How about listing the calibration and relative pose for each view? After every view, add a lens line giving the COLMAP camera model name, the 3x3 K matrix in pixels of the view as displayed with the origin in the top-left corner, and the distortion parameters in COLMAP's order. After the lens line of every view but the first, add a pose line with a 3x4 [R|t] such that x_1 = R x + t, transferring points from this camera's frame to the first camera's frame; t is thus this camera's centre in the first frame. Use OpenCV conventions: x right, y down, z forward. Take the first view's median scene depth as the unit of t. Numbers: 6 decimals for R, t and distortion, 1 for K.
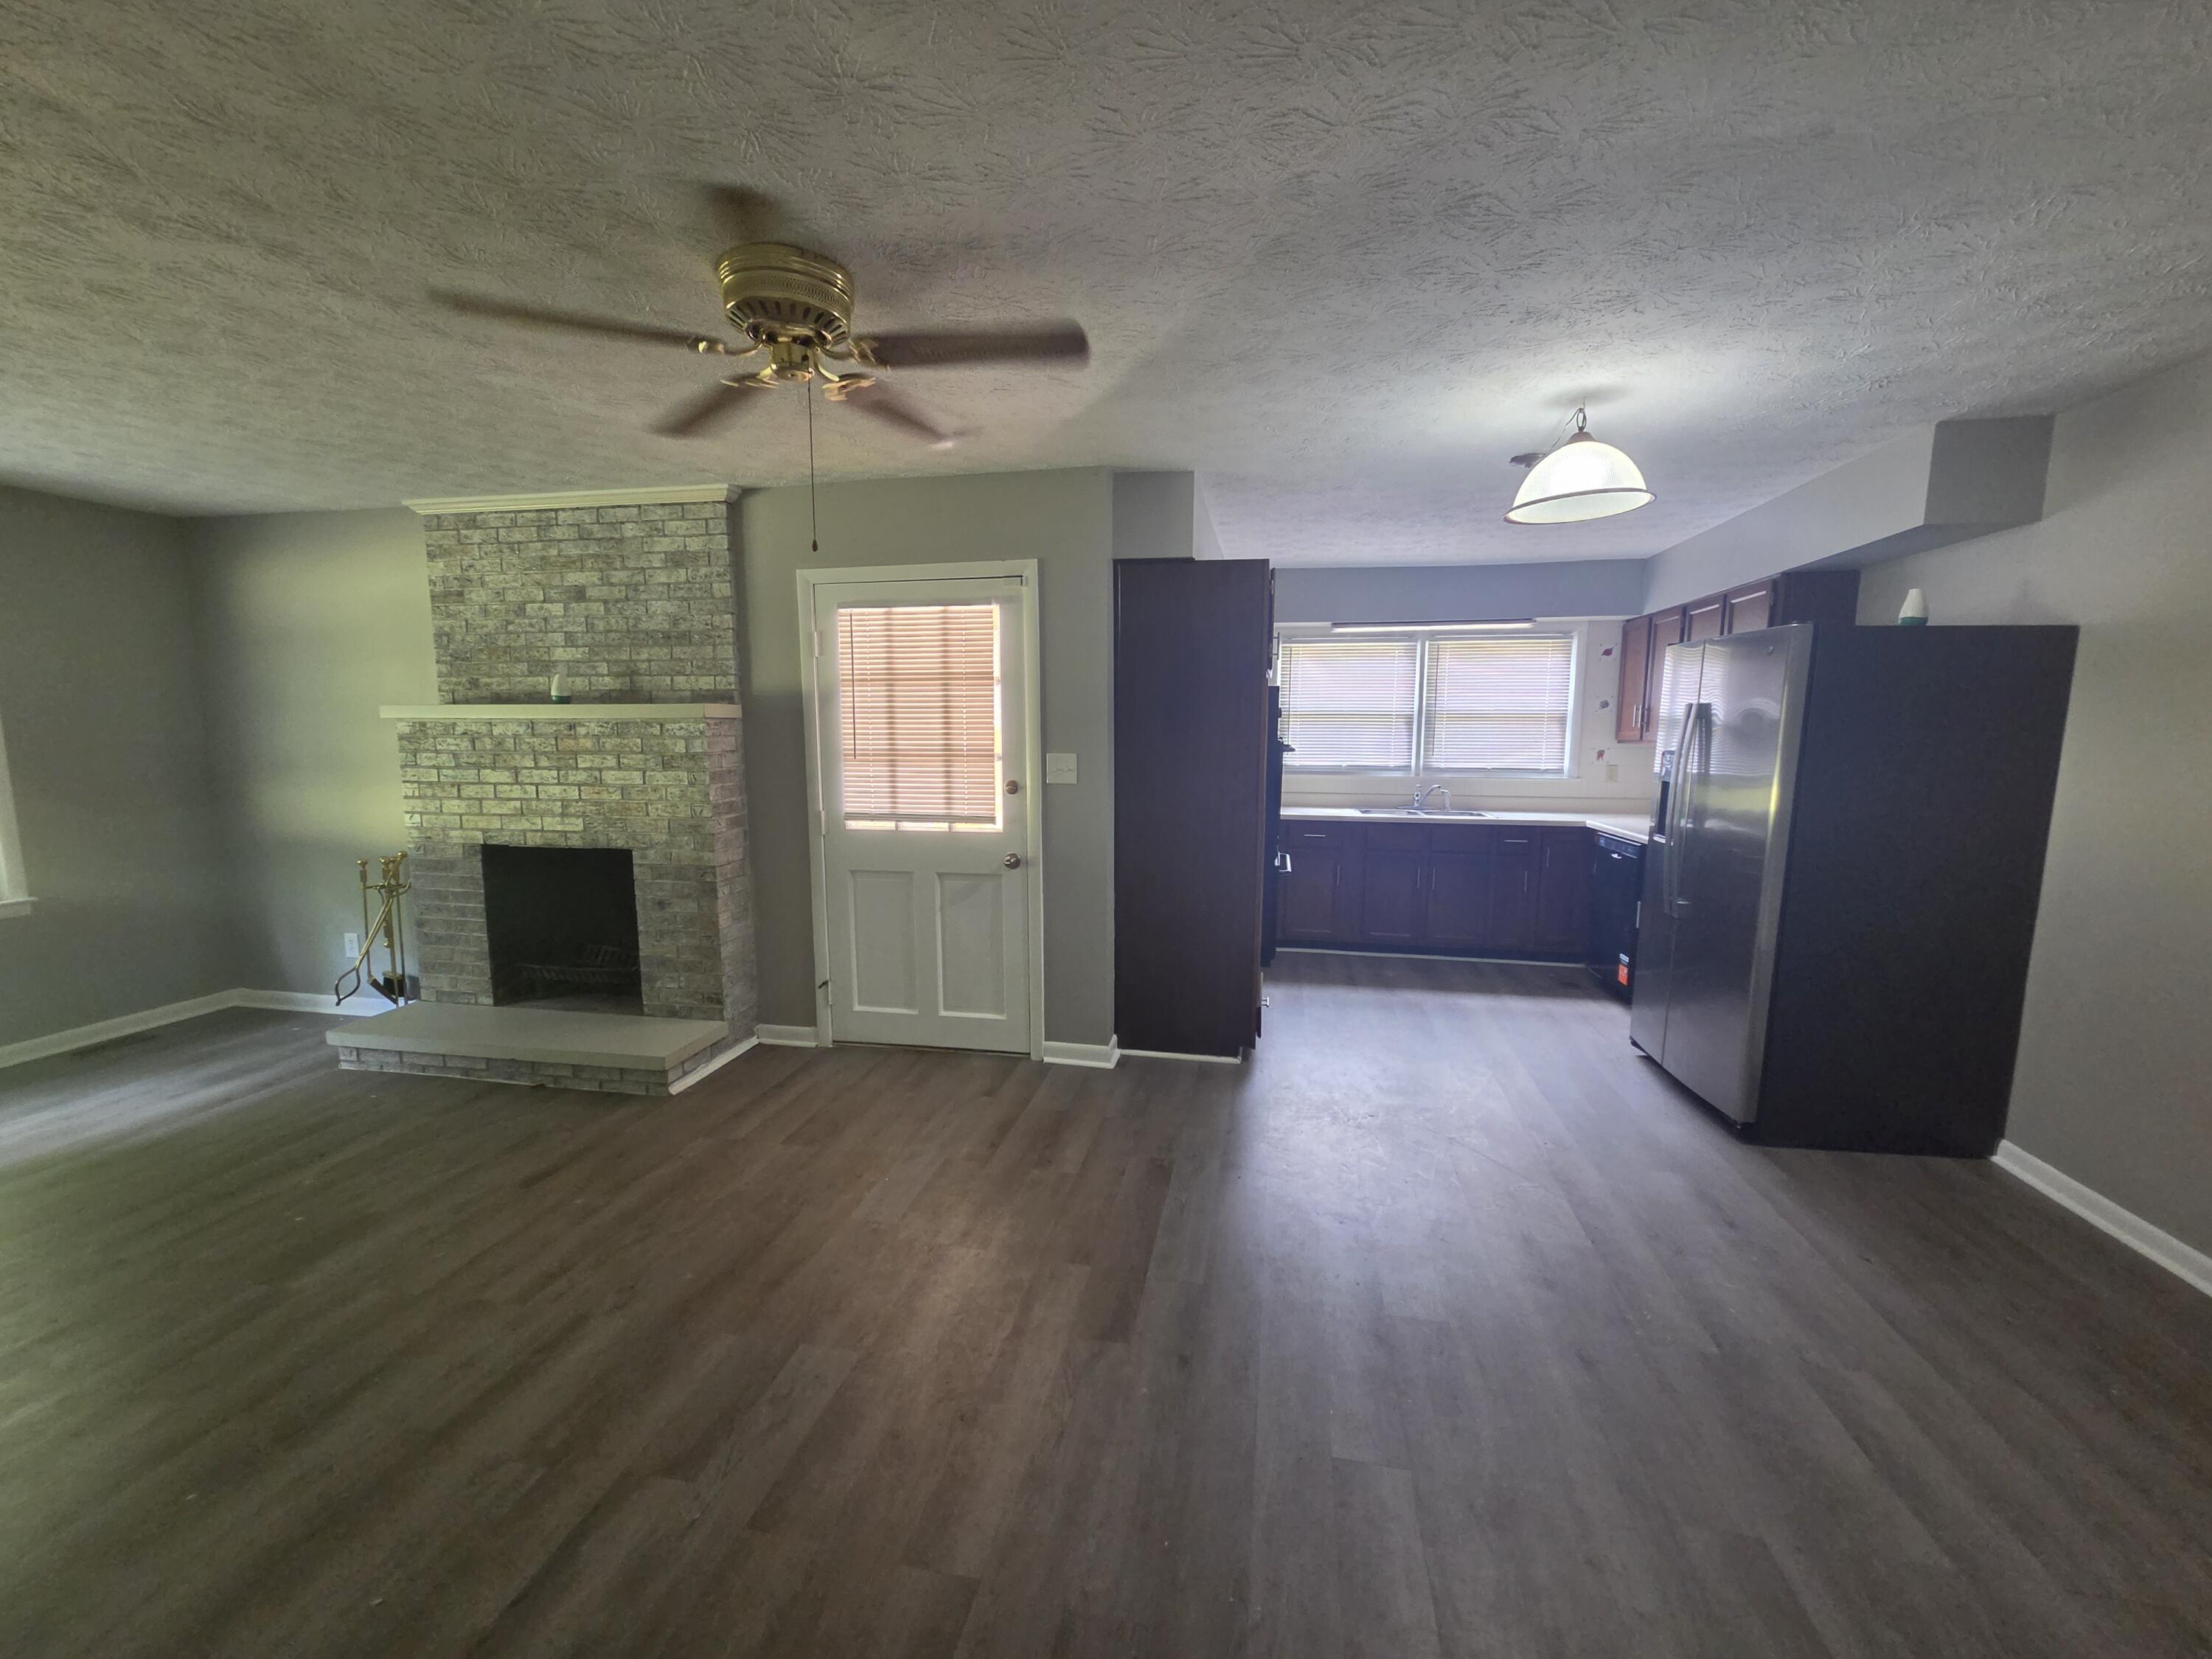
lens RADIAL K [[906.7, 0, 1107.4], [0, 906.7, 845.3], [0, 0, 1]] dist [-0.000236, 0.000839]
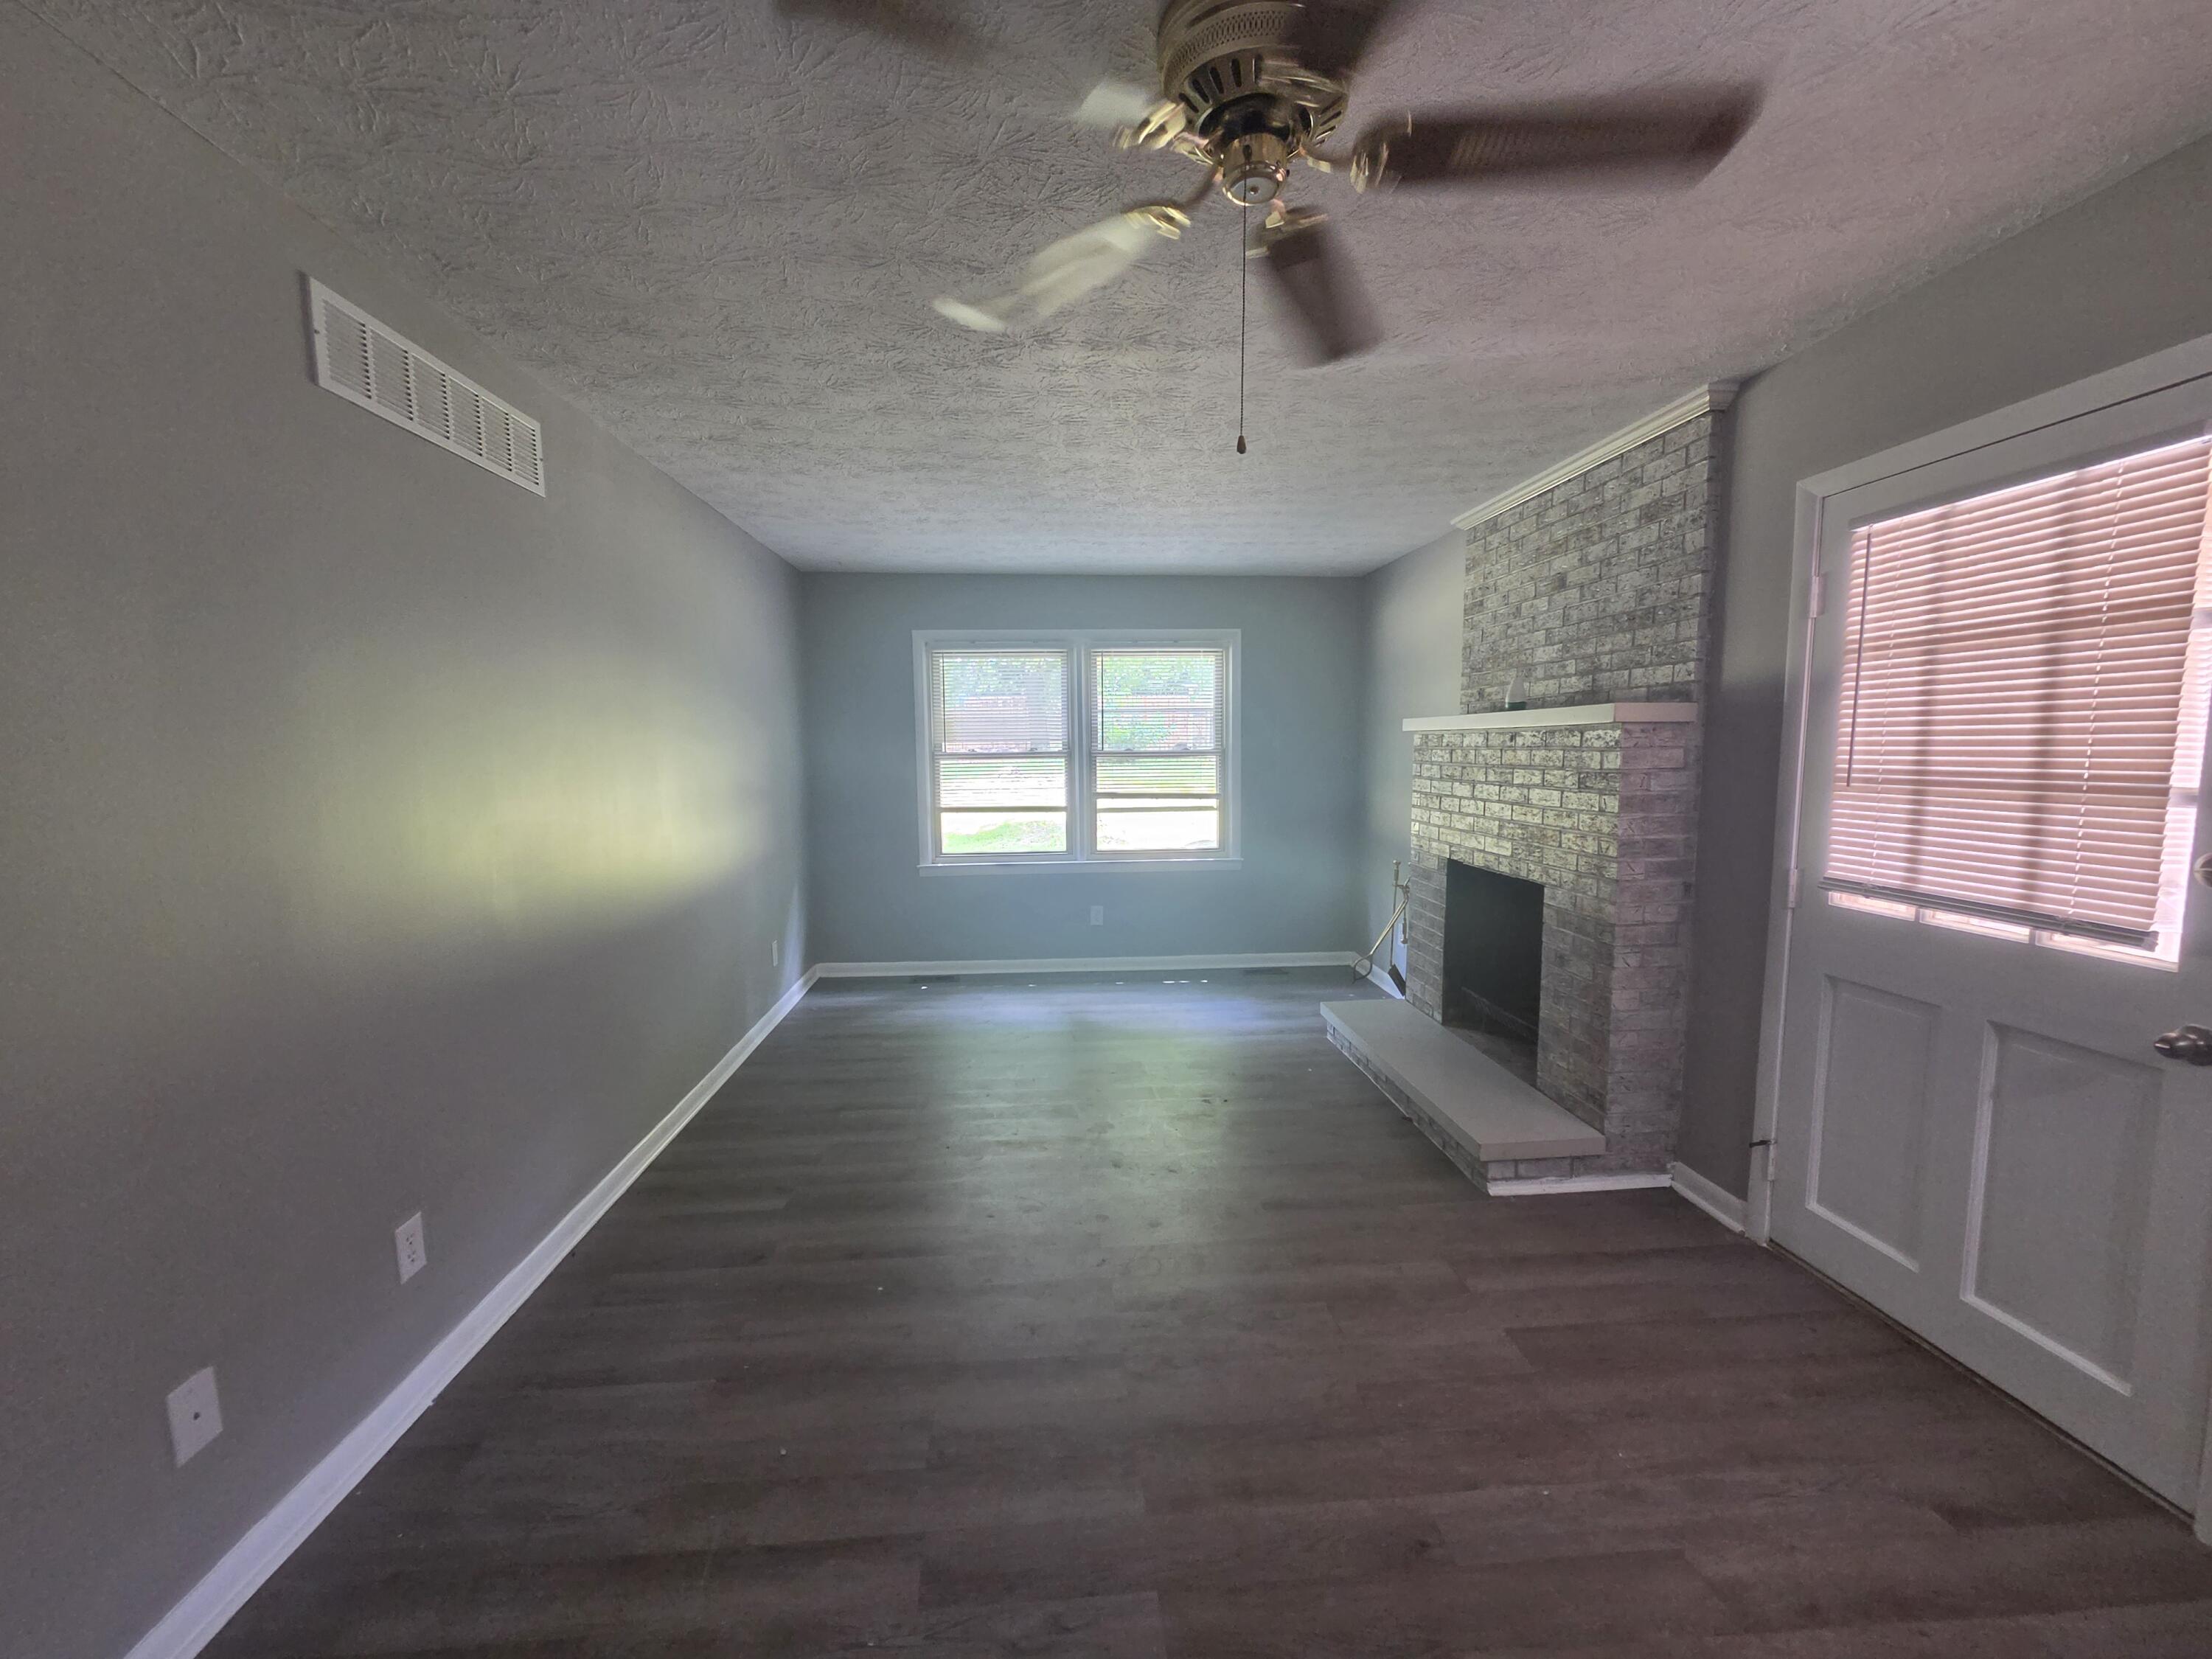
lens RADIAL K [[906.7, 0, 1104.3], [0, 906.7, 842.7], [0, 0, 1]] dist [-0.000236, 0.000839]
pose [[0.266686, 0.100112, -0.958570, 0.152450], [-0.119343, 0.990366, 0.070230, -0.044261], [0.956366, 0.095669, 0.276065, 0.391163]]
